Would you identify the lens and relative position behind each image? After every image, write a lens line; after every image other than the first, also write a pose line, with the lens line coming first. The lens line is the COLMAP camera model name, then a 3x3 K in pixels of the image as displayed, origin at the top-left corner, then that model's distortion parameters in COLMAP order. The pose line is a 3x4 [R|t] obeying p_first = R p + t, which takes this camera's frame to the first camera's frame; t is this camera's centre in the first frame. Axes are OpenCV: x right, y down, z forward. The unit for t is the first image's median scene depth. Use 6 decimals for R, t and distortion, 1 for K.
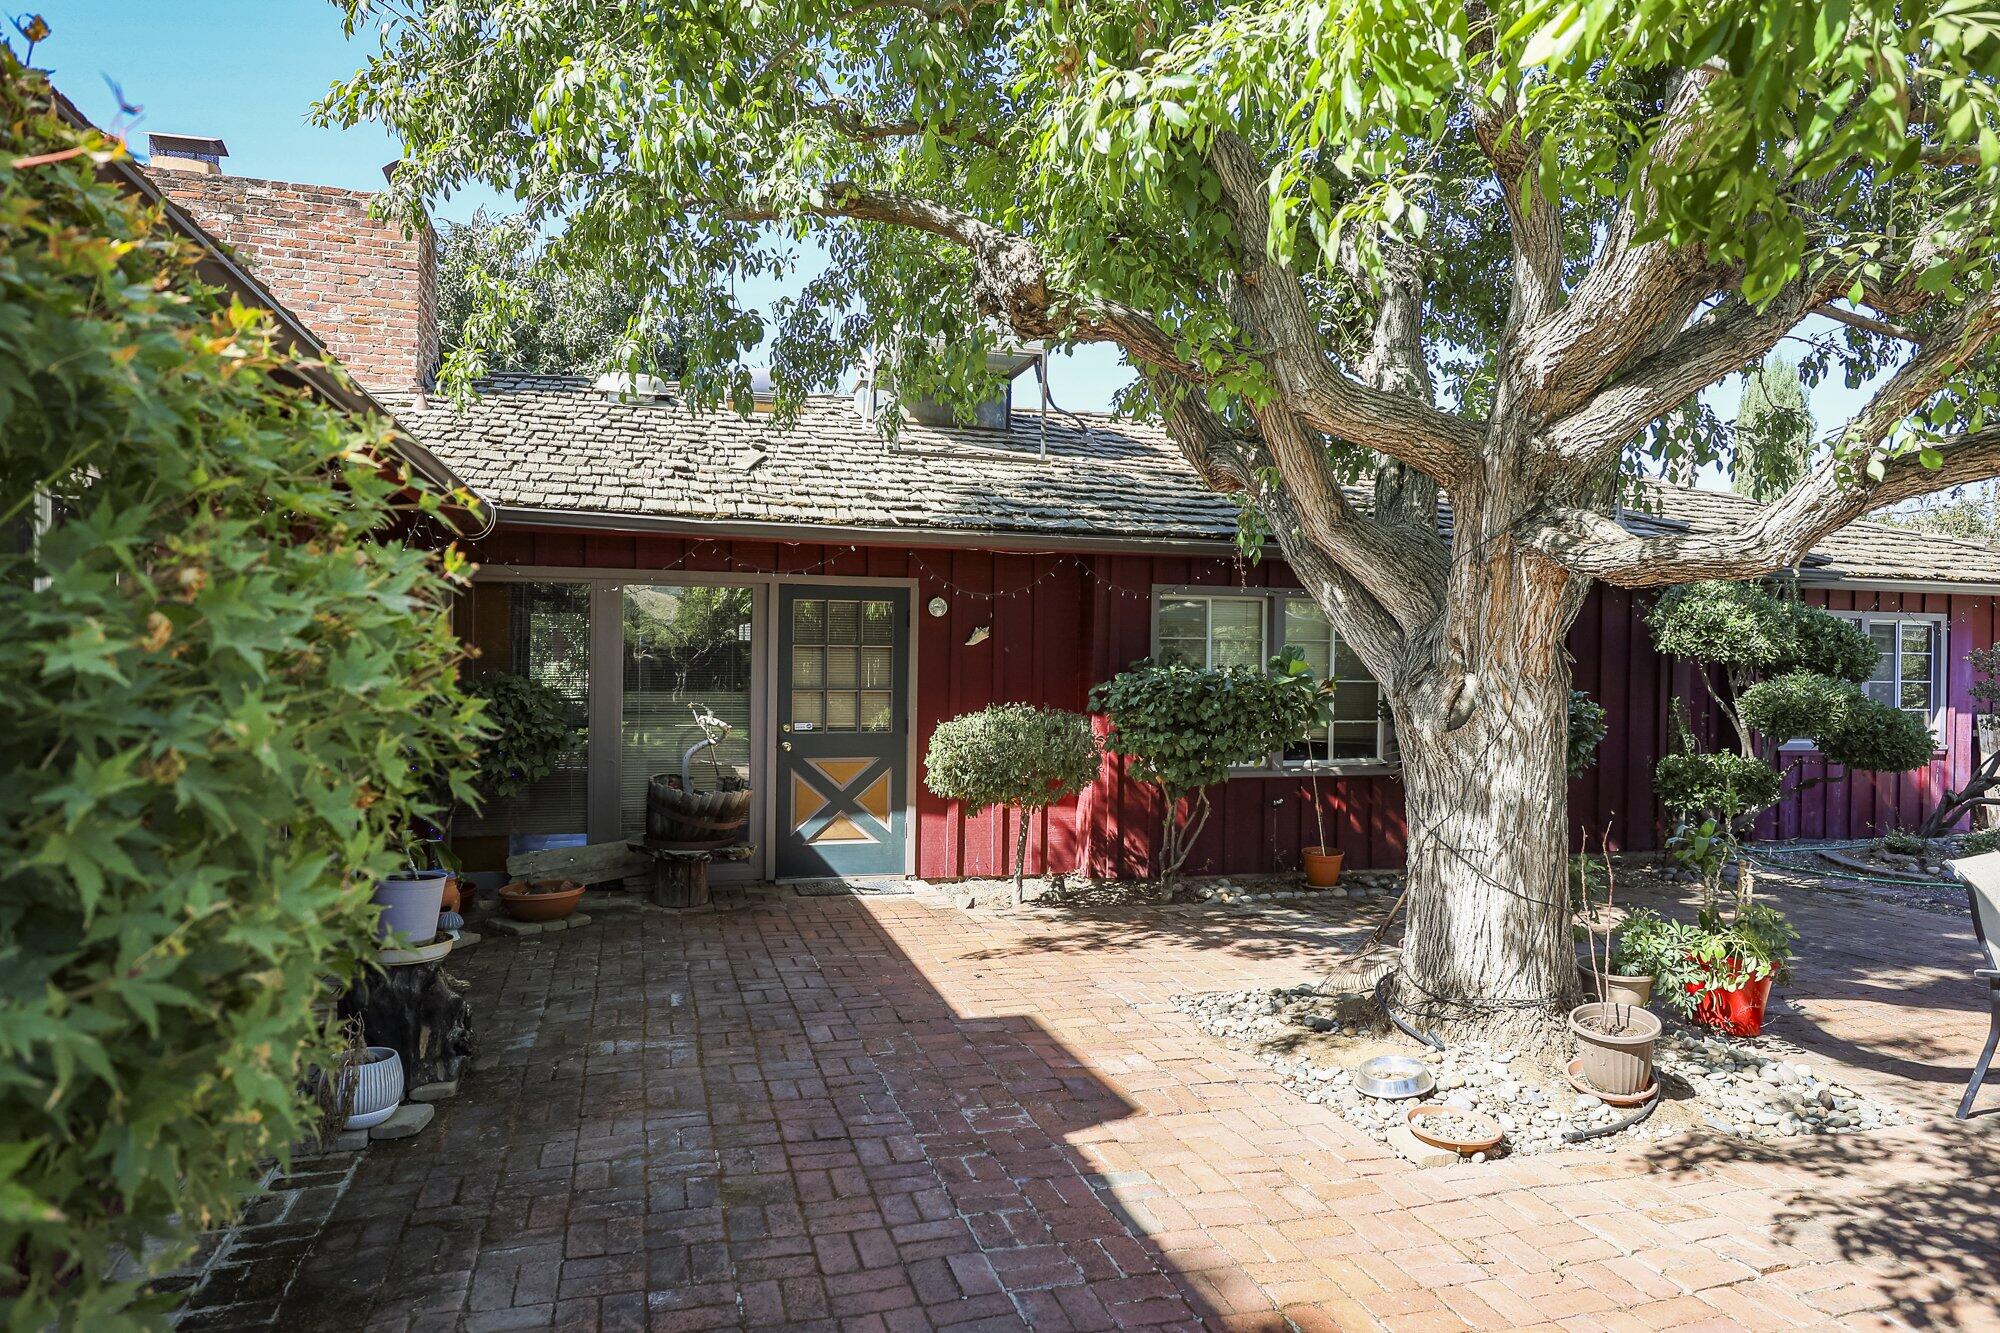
lens RADIAL K [[1238.6, 0, 1022.2], [0, 1238.6, 671.7], [0, 0, 1]] dist [-0.001276, -0.001781]
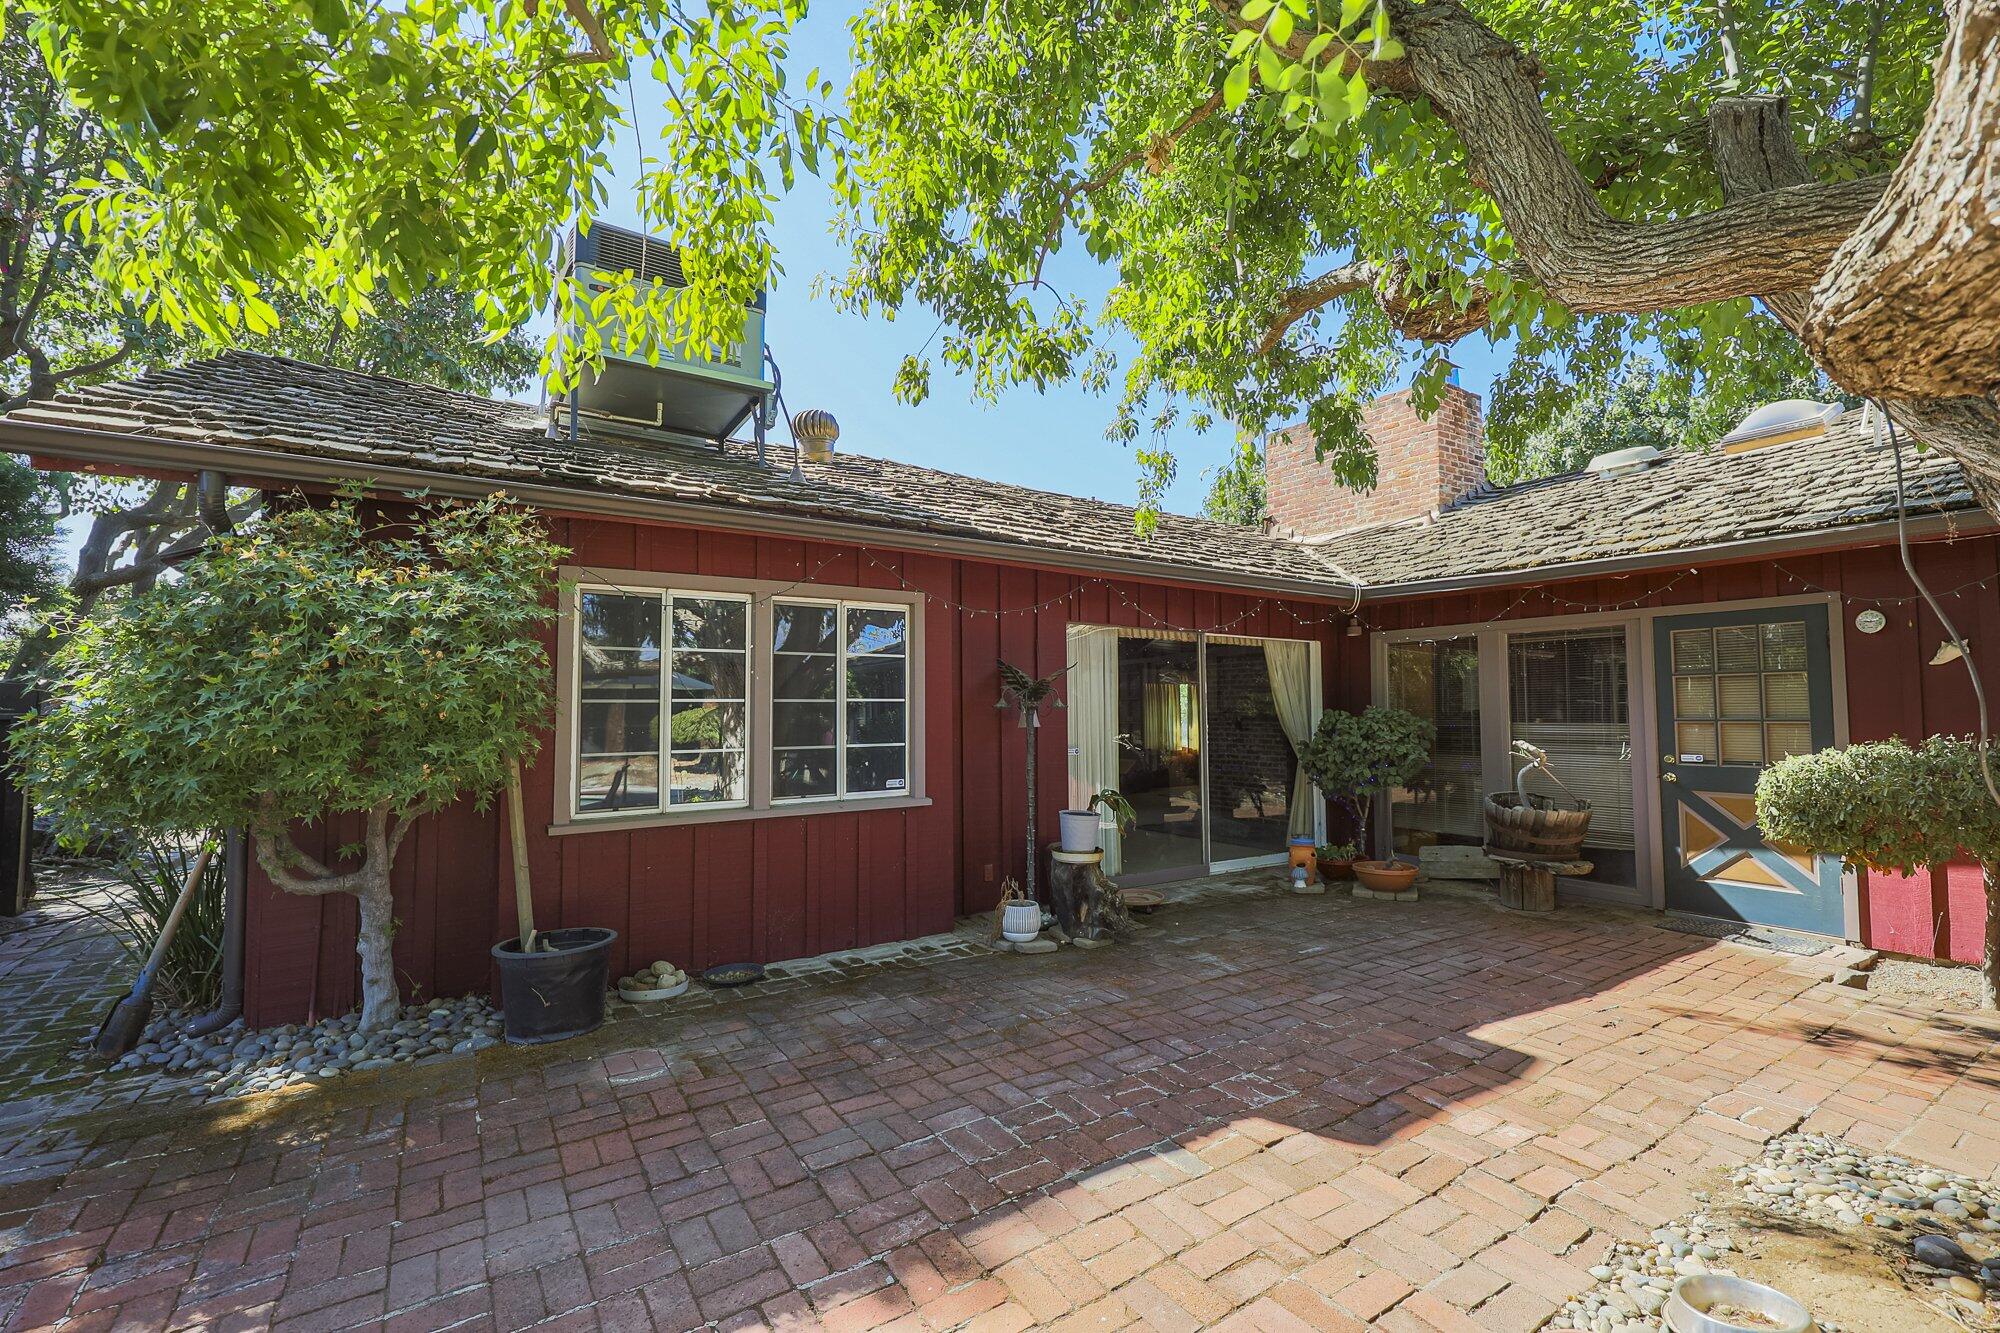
lens RADIAL K [[855.2, 0, 1007.1], [0, 855.2, 667.7], [0, 0, 1]] dist [0.001228, 0.000812]
pose [[0.285865, -0.065846, -0.956005, 0.563345], [-0.005901, 0.997497, -0.070468, 0.041200], [0.958252, 0.025785, 0.284761, 0.491997]]
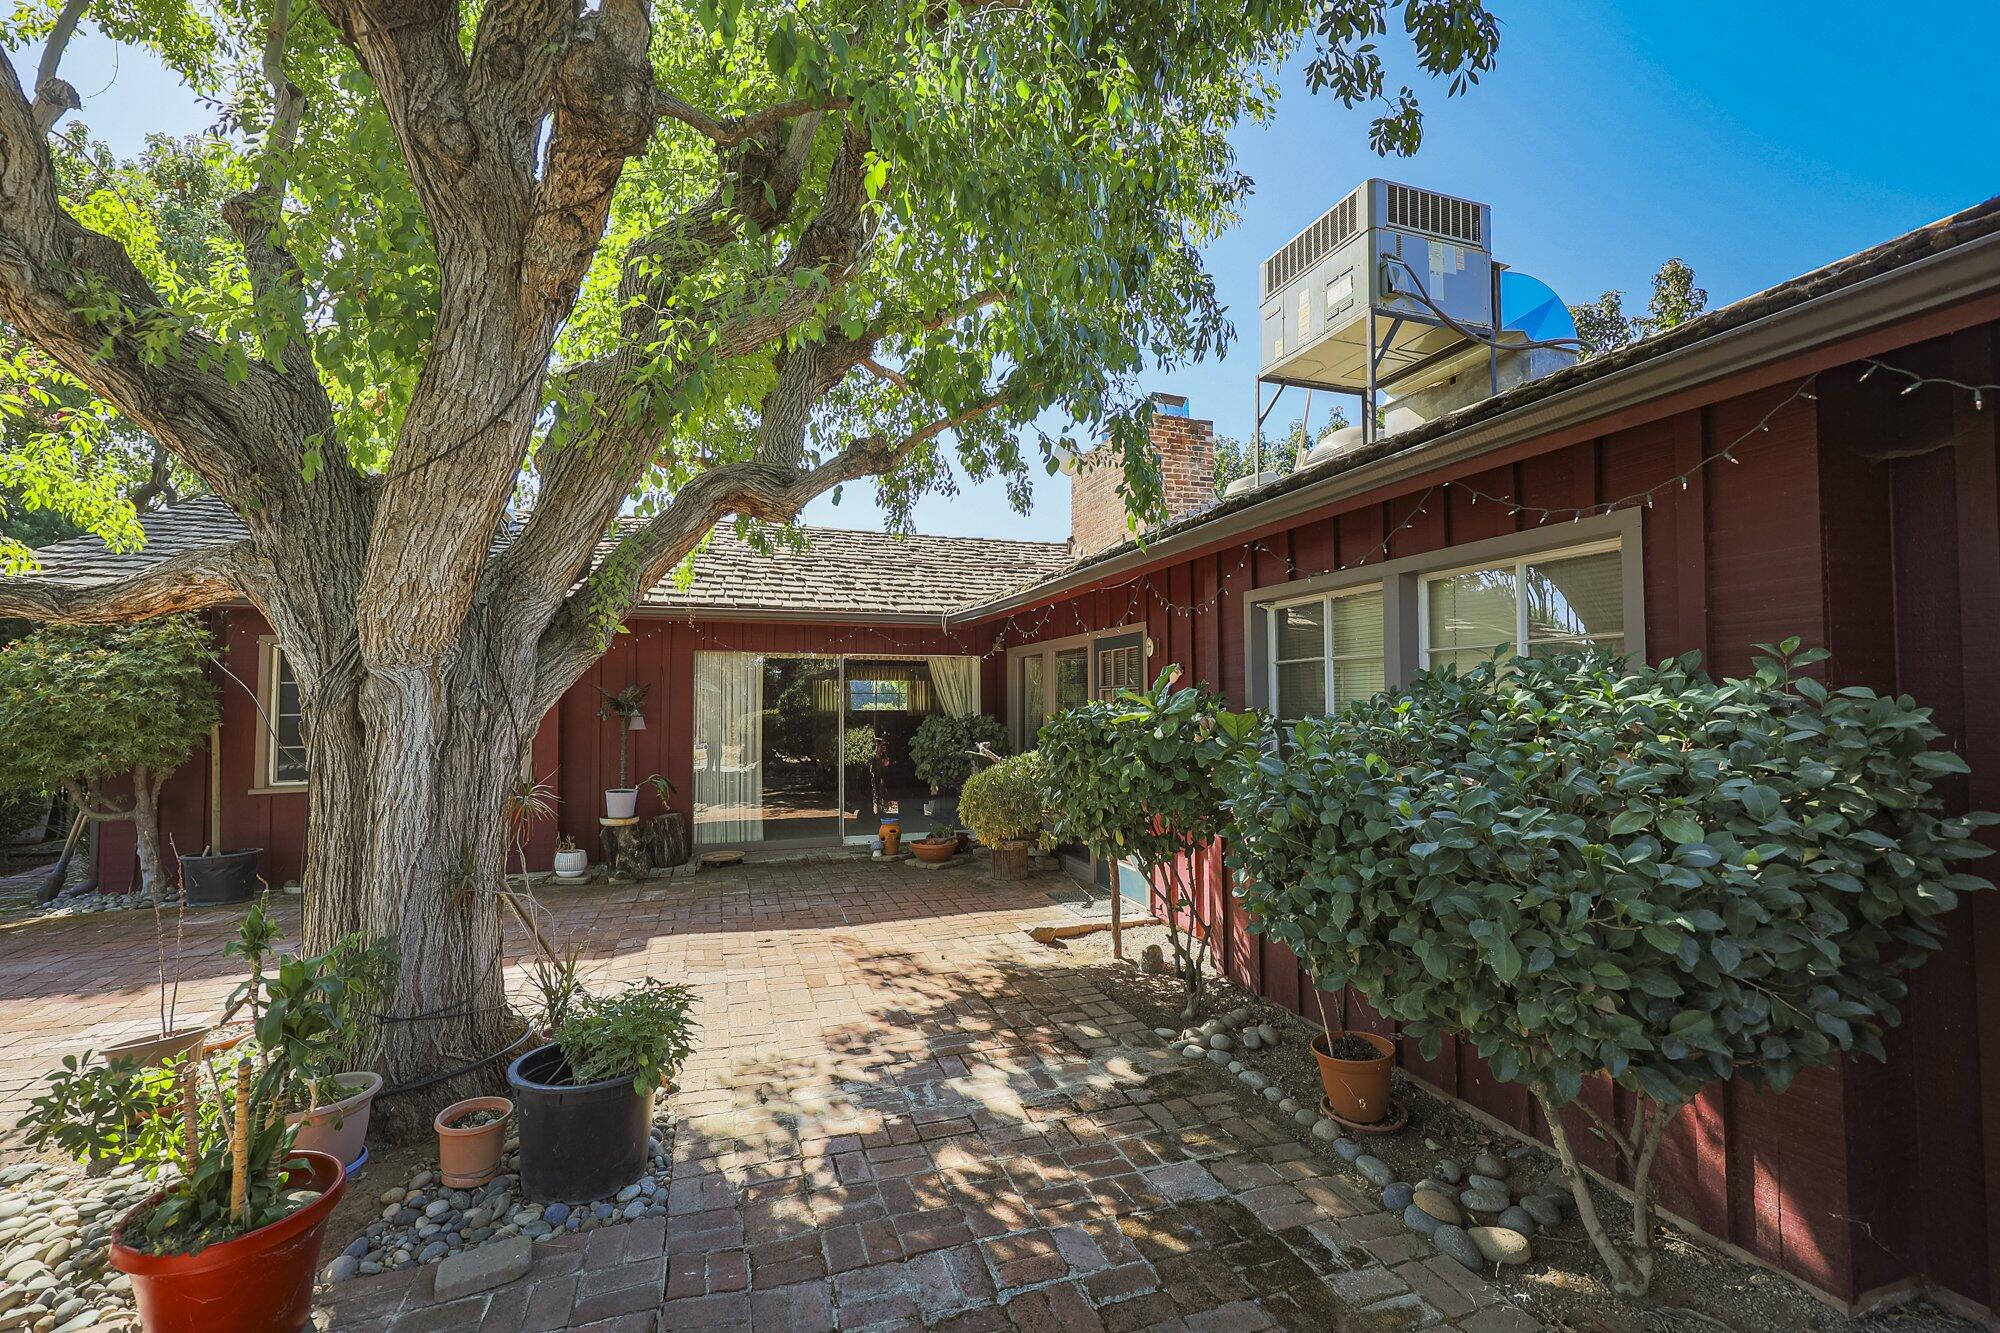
lens RADIAL K [[843.9, 0, 1000.0], [0, 843.9, 666.5], [0, 0, 1]] dist [0.001739, 0.000427]
pose [[0.036051, -0.061997, -0.997425, 1.088957], [-0.008128, 0.998023, -0.062328, 0.013937], [0.999317, 0.010354, 0.035476, 1.502220]]
